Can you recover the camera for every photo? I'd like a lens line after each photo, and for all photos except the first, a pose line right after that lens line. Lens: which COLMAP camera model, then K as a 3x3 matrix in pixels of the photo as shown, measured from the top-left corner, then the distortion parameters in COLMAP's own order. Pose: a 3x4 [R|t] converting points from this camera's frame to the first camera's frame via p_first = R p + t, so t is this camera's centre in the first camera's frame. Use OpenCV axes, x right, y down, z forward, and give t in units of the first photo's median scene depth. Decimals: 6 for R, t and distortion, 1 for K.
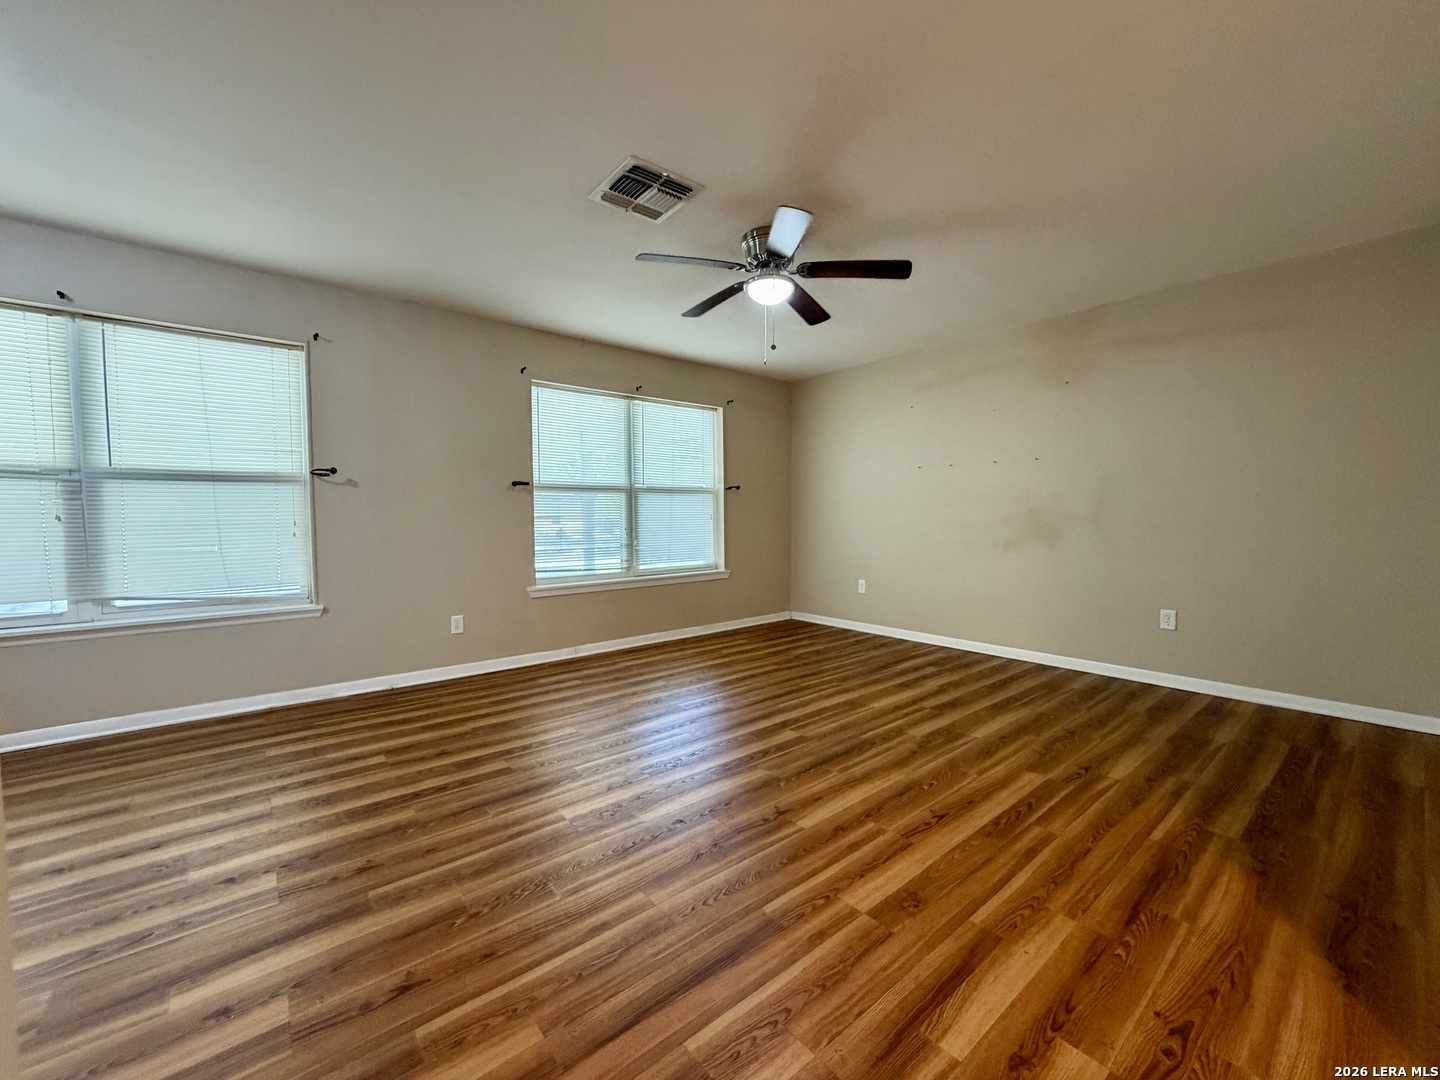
lens RADIAL K [[571.1, 0, 717.5], [0, 571.1, 538.1], [0, 0, 1]] dist [0.001595, -0.000066]
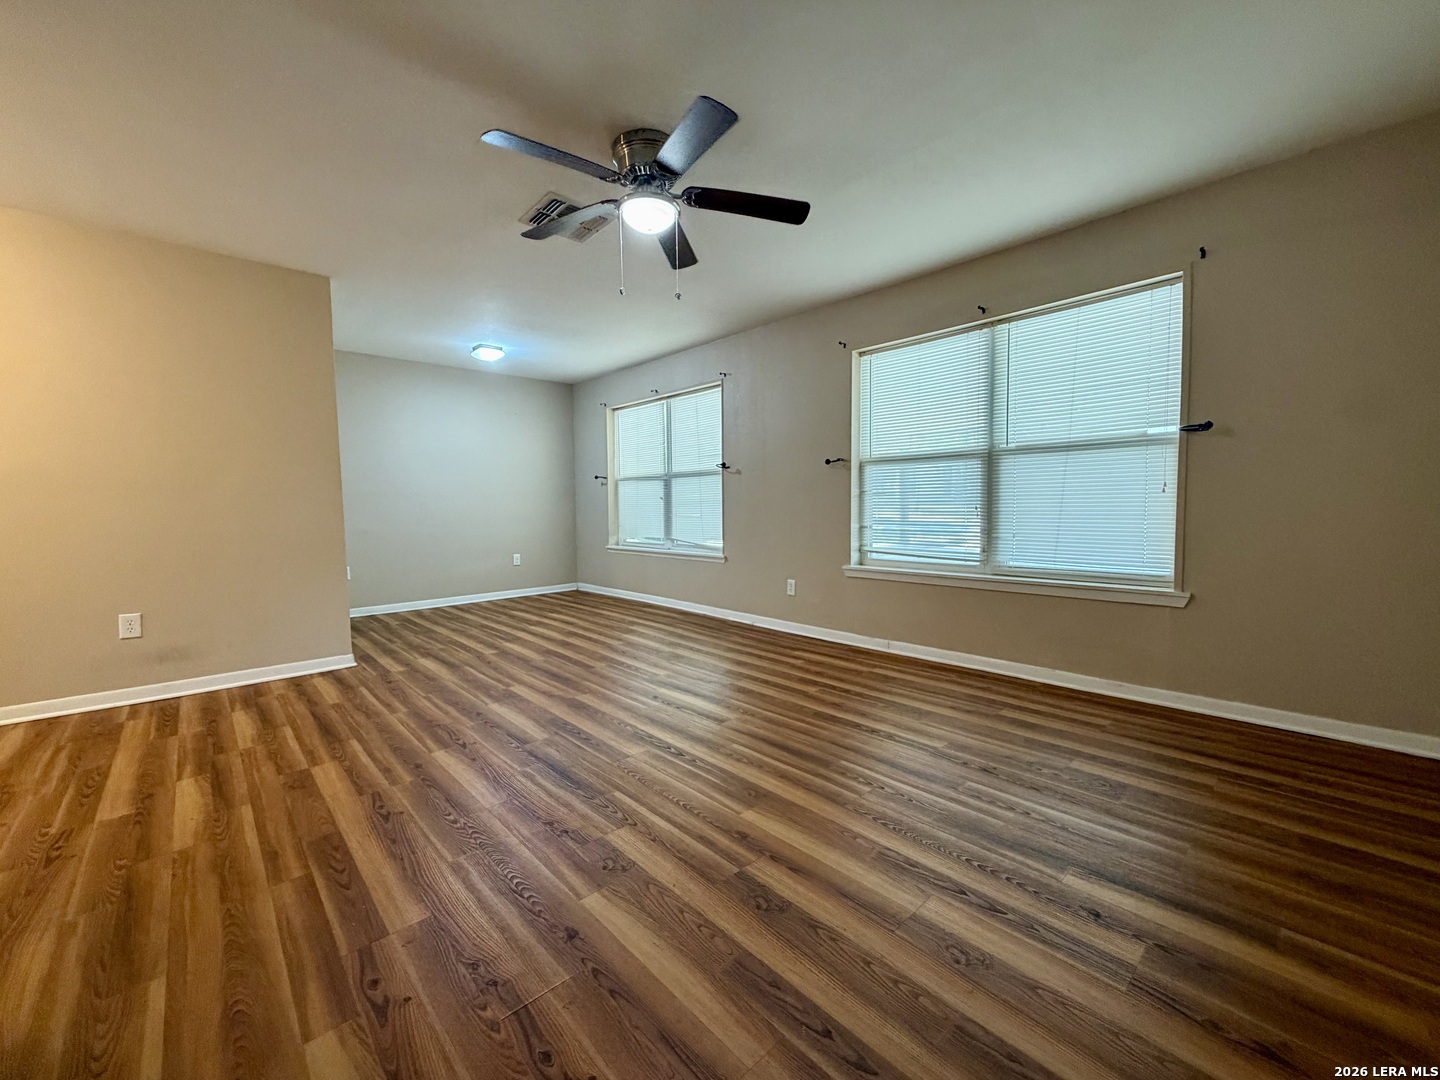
lens RADIAL K [[581.1, 0, 720.1], [0, 581.1, 532.2], [0, 0, 1]] dist [0.001060, 0.000189]
pose [[0.057433, 0.049924, -0.997100, 0.982723], [-0.028857, 0.998415, 0.048327, -0.019328], [0.997932, 0.025998, 0.058783, 1.087221]]
